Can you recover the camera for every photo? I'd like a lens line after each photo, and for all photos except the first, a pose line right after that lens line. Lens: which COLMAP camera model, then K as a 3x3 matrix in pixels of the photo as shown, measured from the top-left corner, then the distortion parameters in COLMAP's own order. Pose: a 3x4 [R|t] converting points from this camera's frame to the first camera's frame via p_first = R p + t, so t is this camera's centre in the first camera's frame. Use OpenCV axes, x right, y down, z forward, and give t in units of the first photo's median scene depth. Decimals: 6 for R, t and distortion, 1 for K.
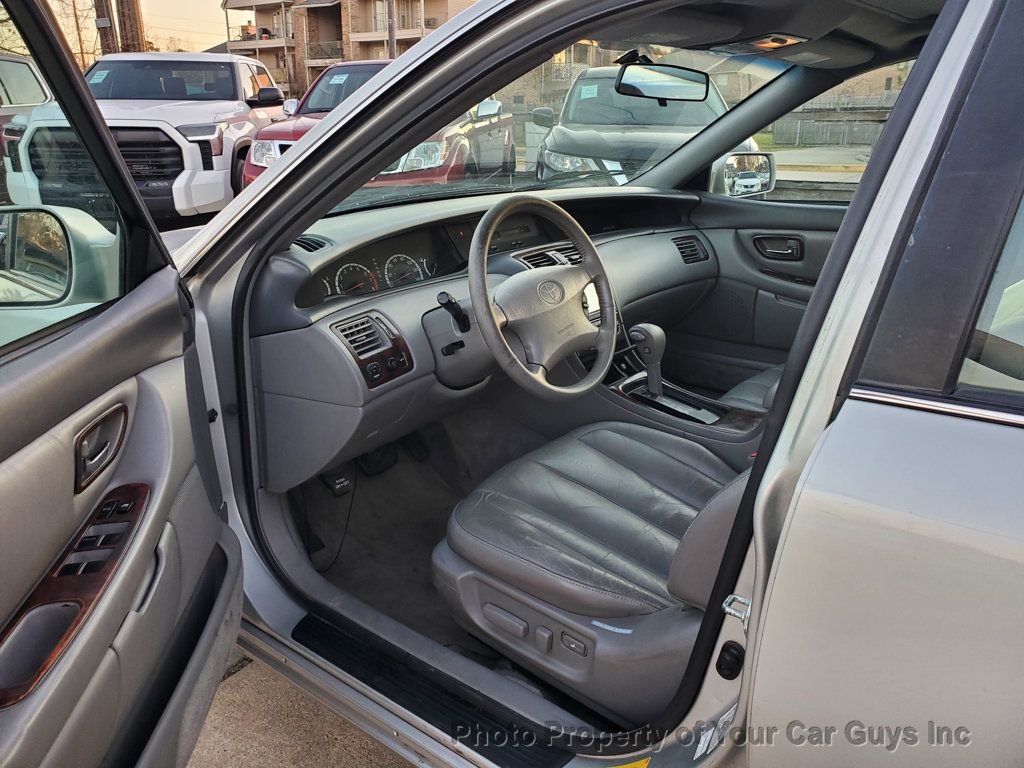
lens RADIAL K [[806.6, 0, 513.8], [0, 806.6, 386.7], [0, 0, 1]] dist [-0.001266, 0.019937]
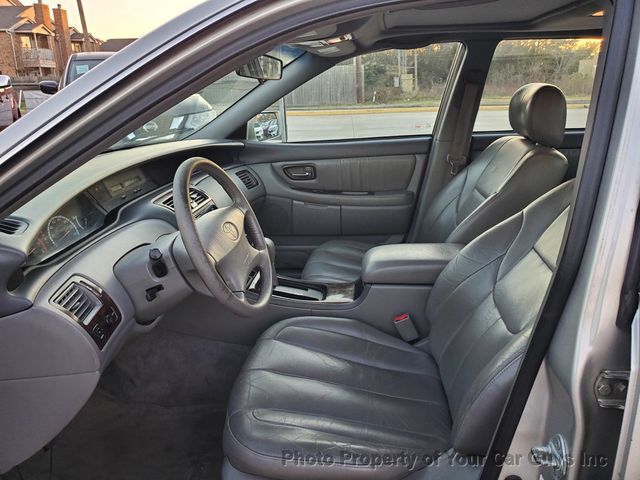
lens RADIAL K [[504.1, 0, 322.9], [0, 504.1, 236.5], [0, 0, 1]] dist [-0.001266, 0.019937]
pose [[0.843501, -0.167537, 0.510330, -0.146263], [0.182652, 0.982958, 0.020798, -0.062807], [-0.505118, 0.075669, 0.859727, 0.155262]]
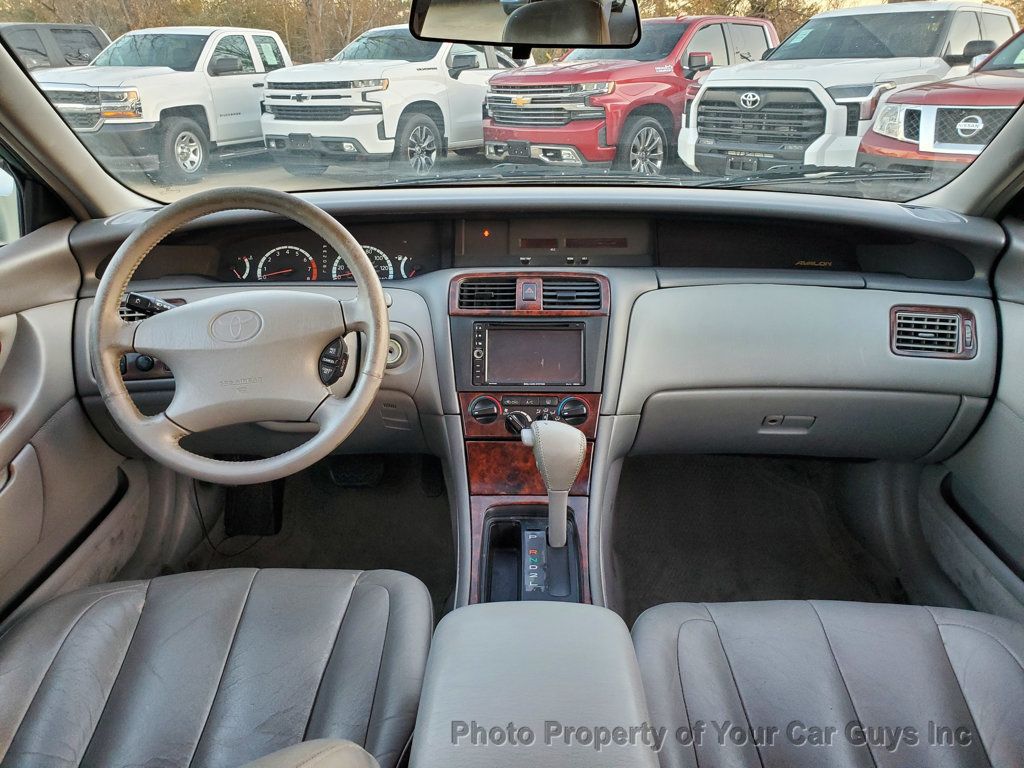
lens RADIAL K [[806.6, 0, 516.1], [0, 806.6, 383.4], [0, 0, 1]] dist [-0.001266, 0.019937]
pose [[0.613759, 0.284488, -0.736455, 0.446505], [-0.254996, 0.954257, 0.156111, -0.150269], [0.747179, 0.091978, 0.658227, 0.452169]]
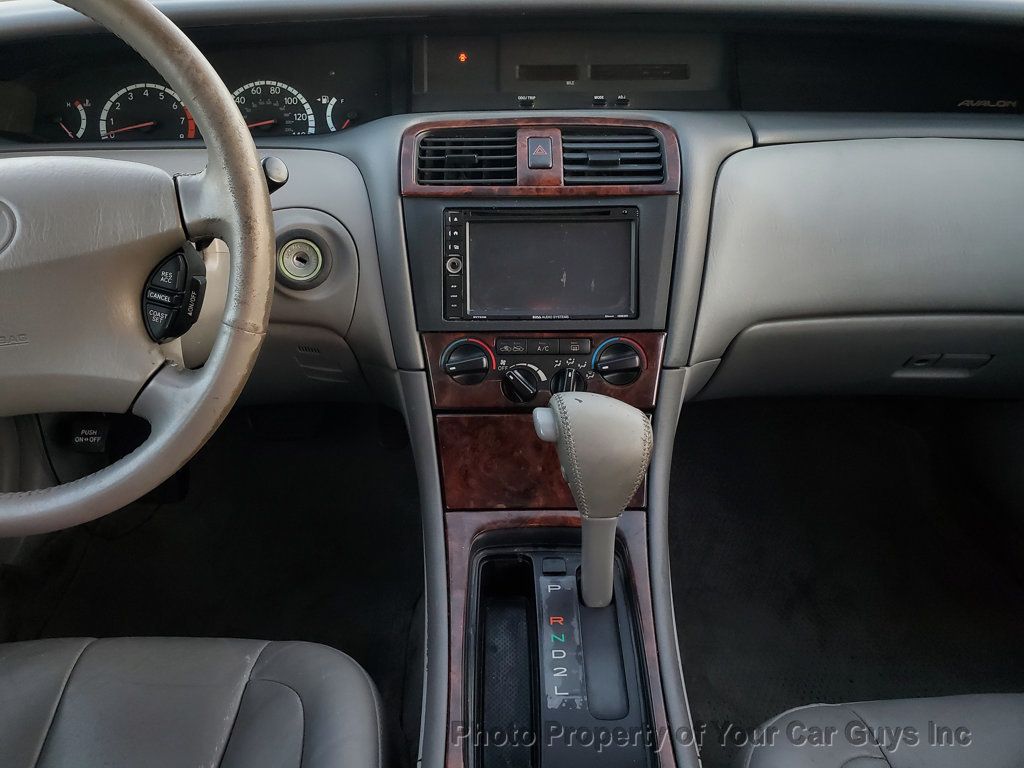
lens RADIAL K [[806.6, 0, 502.7], [0, 806.6, 380.6], [0, 0, 1]] dist [-0.001266, 0.019937]
pose [[0.625399, 0.388638, -0.676637, 0.278769], [-0.244383, 0.921072, 0.303156, -0.137340], [0.741049, -0.024235, 0.671013, 0.582203]]
